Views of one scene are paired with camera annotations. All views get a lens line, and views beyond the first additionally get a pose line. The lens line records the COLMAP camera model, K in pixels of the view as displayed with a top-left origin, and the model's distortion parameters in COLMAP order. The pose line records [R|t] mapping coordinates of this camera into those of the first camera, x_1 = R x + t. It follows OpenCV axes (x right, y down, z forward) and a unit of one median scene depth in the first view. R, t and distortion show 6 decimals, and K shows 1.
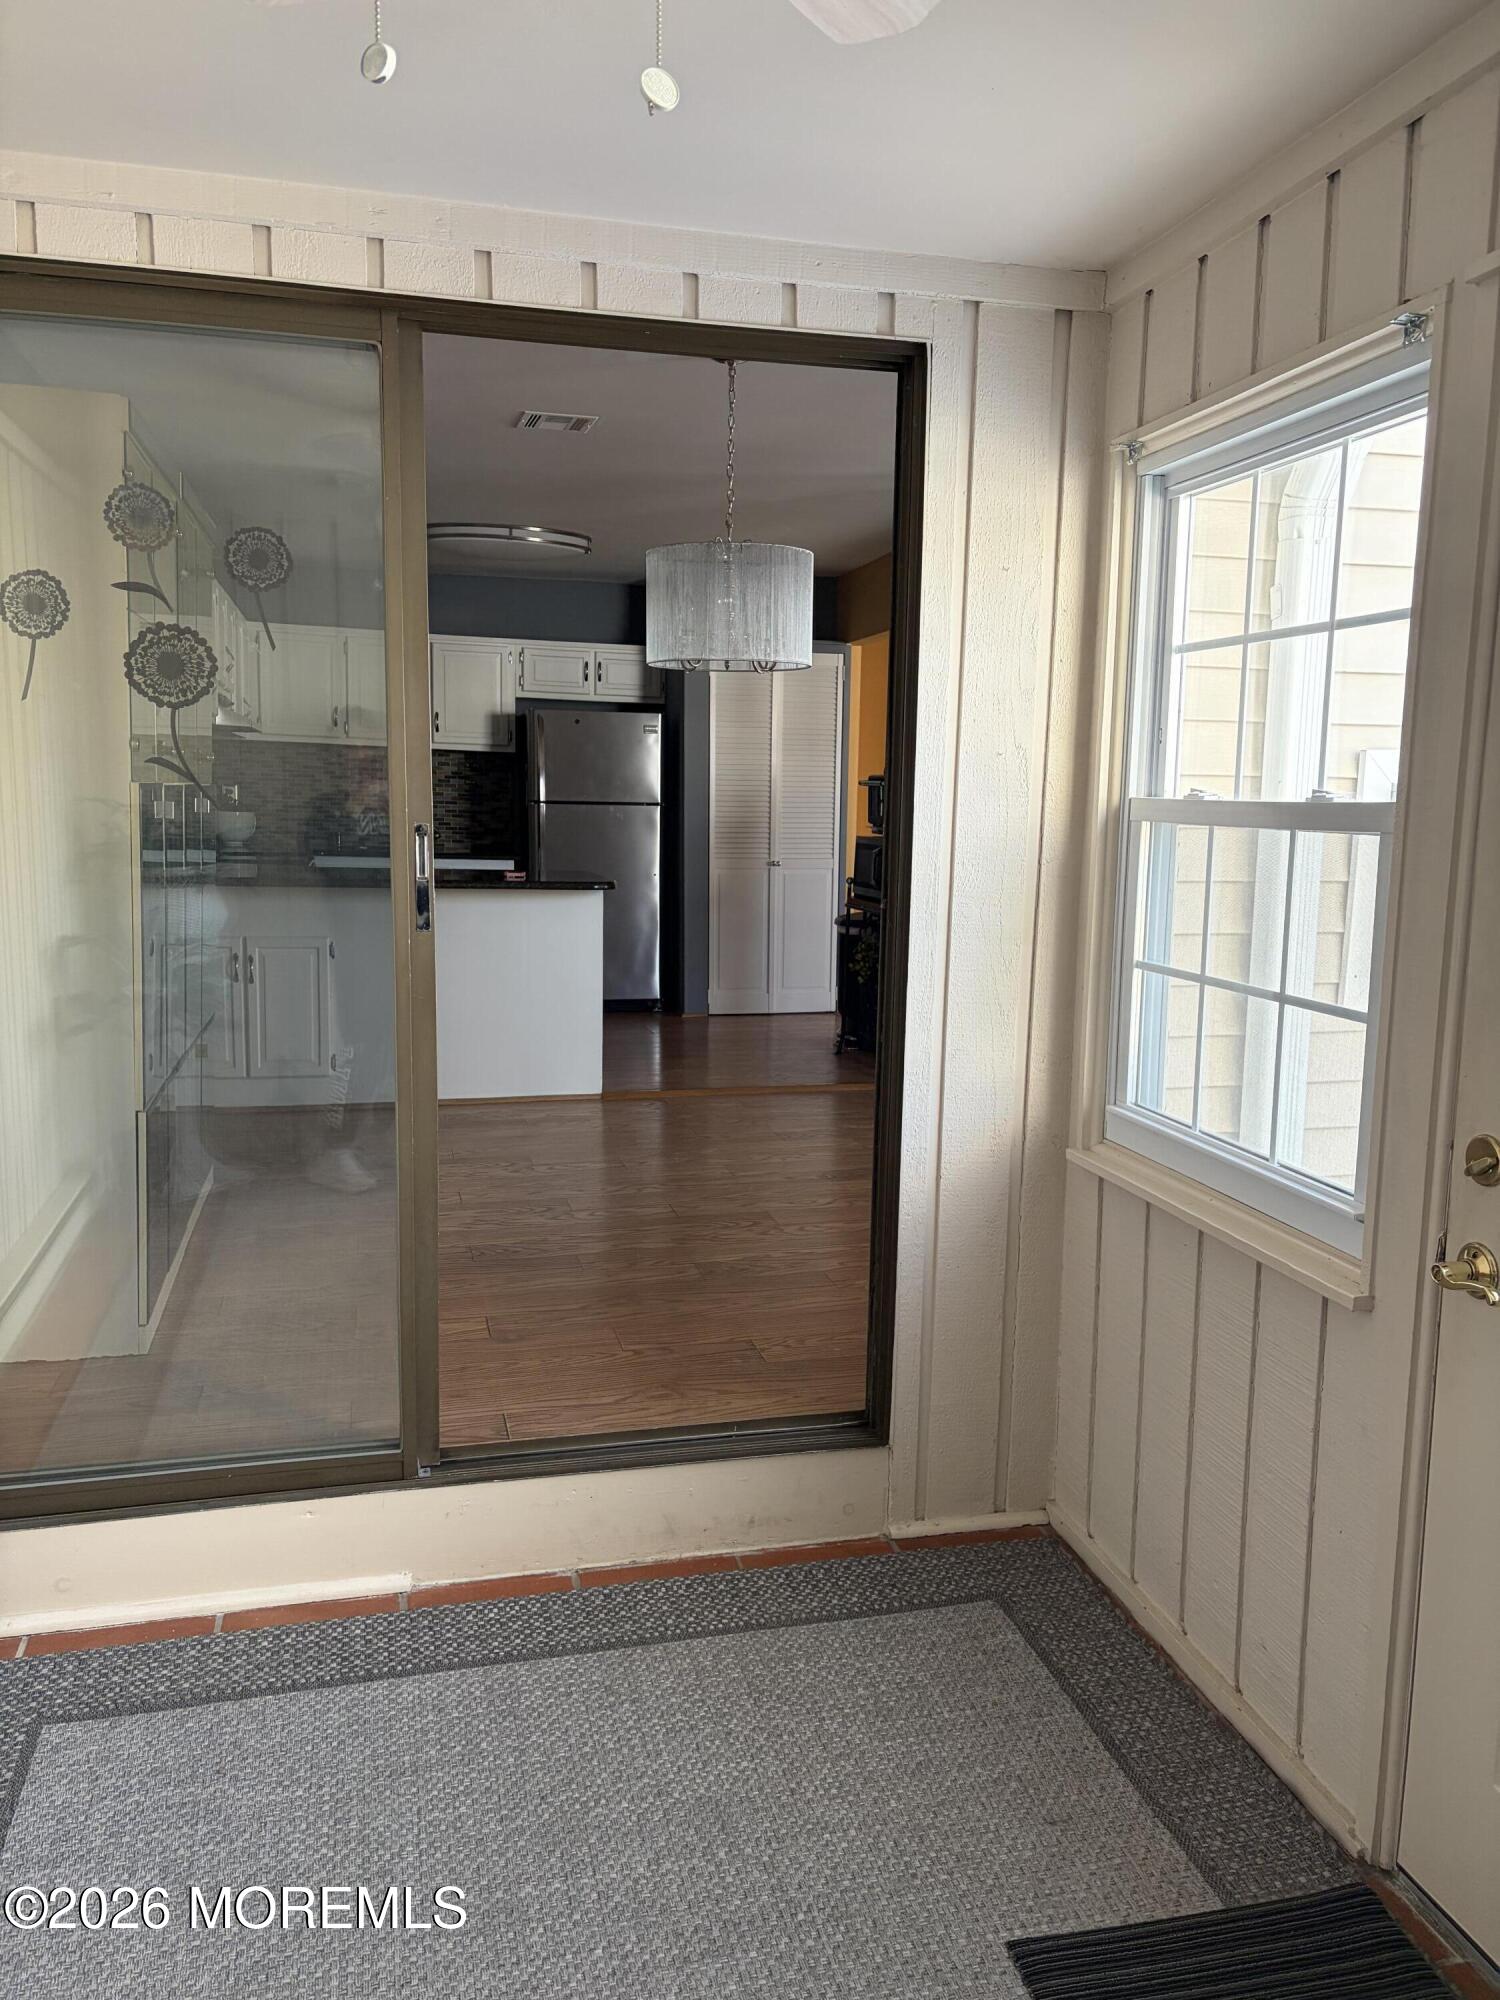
lens RADIAL K [[1503.2, 0, 759.0], [0, 1503.2, 1016.0], [0, 0, 1]] dist [0.051881, -0.046231]
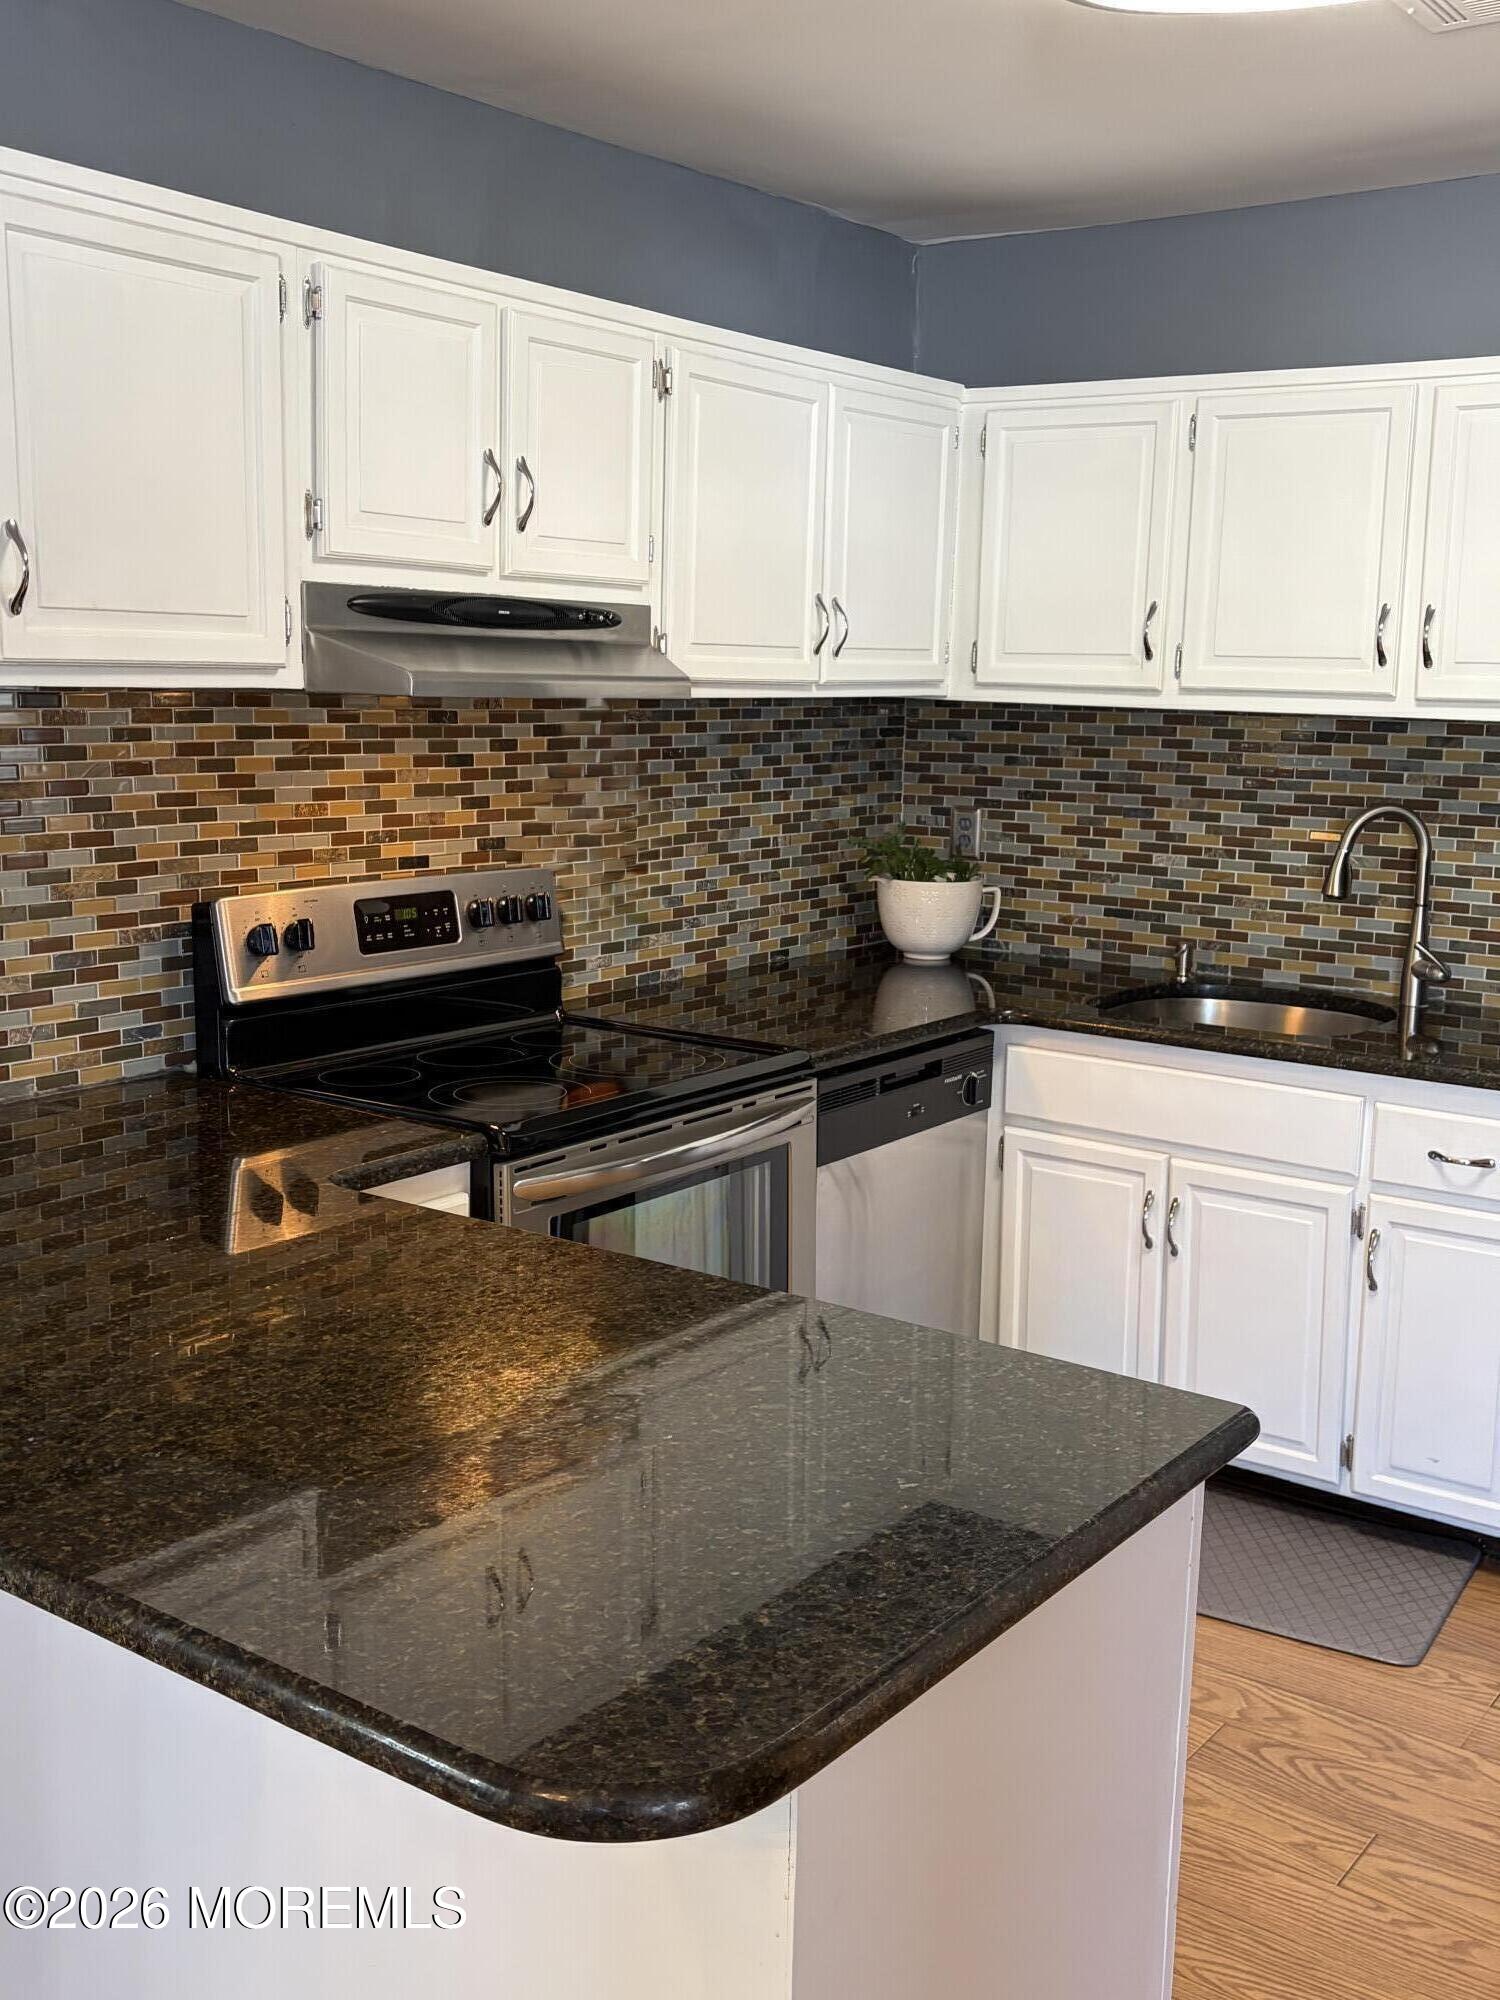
lens RADIAL K [[2004.8, 0, 743.3], [0, 2004.8, 1004.6], [0, 0, 1]] dist [0.055643, 0.000000]
pose [[0.625063, 0.113001, -0.772352, 0.103333], [-0.110893, 0.992285, 0.055434, -0.357471], [0.772657, 0.050999, 0.632772, 1.779378]]
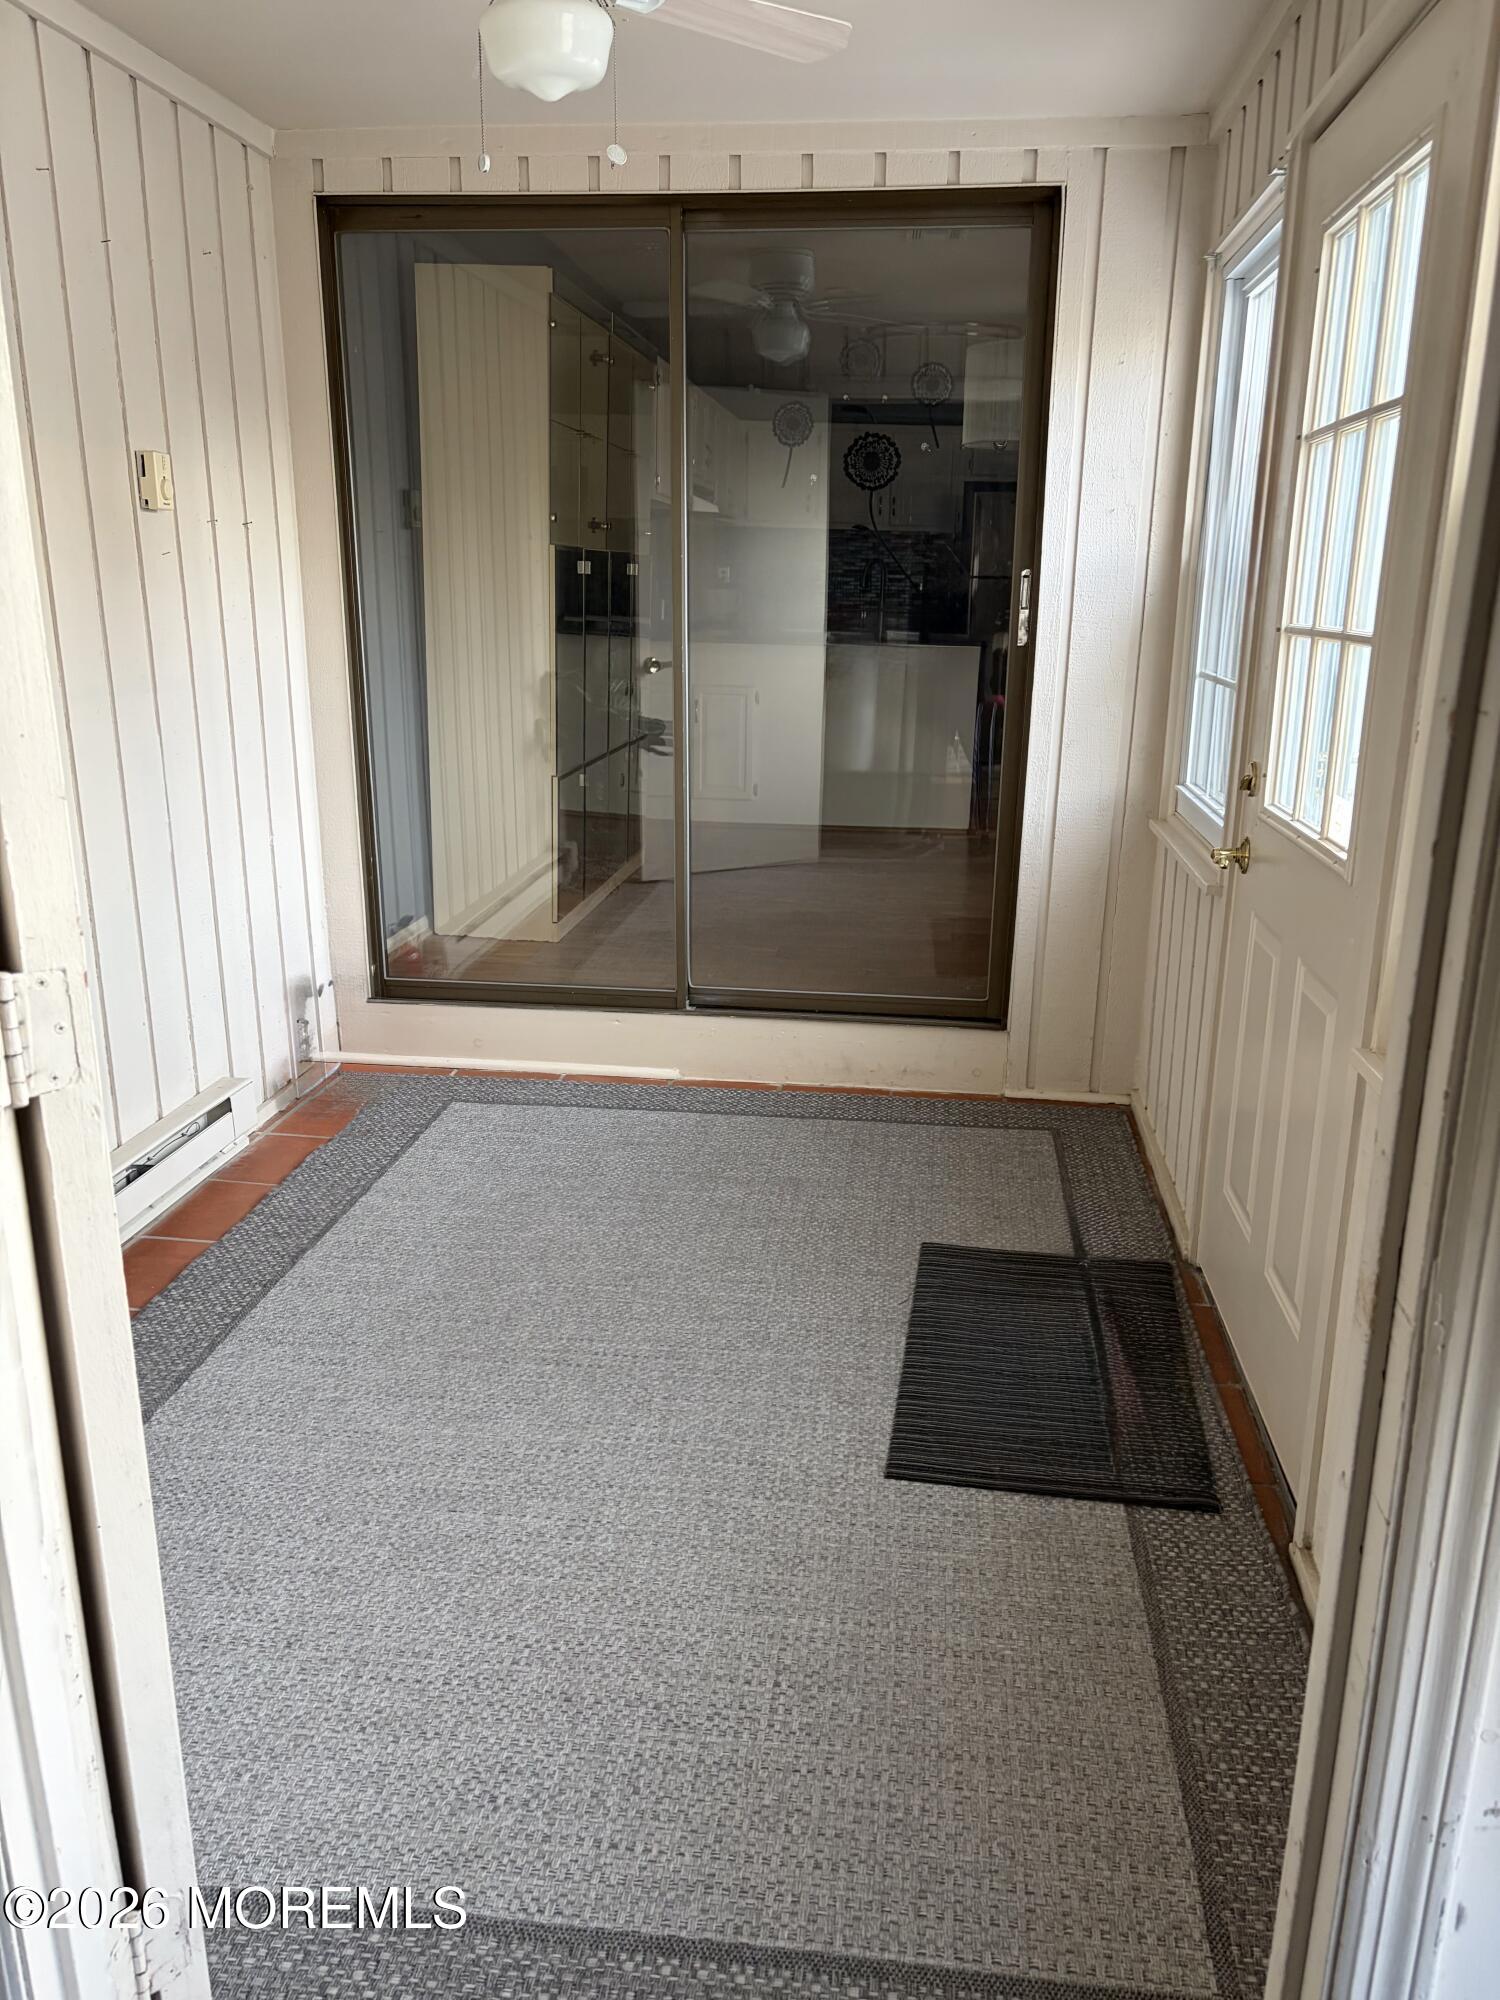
lens RADIAL K [[1503.2, 0, 785.4], [0, 1503.2, 1037.4], [0, 0, 1]] dist [0.051881, -0.046231]
pose [[0.937149, 0.097455, -0.335044, 0.366680], [-0.049251, 0.987536, 0.149489, 0.093646], [0.345436, -0.123592, 0.930268, -0.373056]]
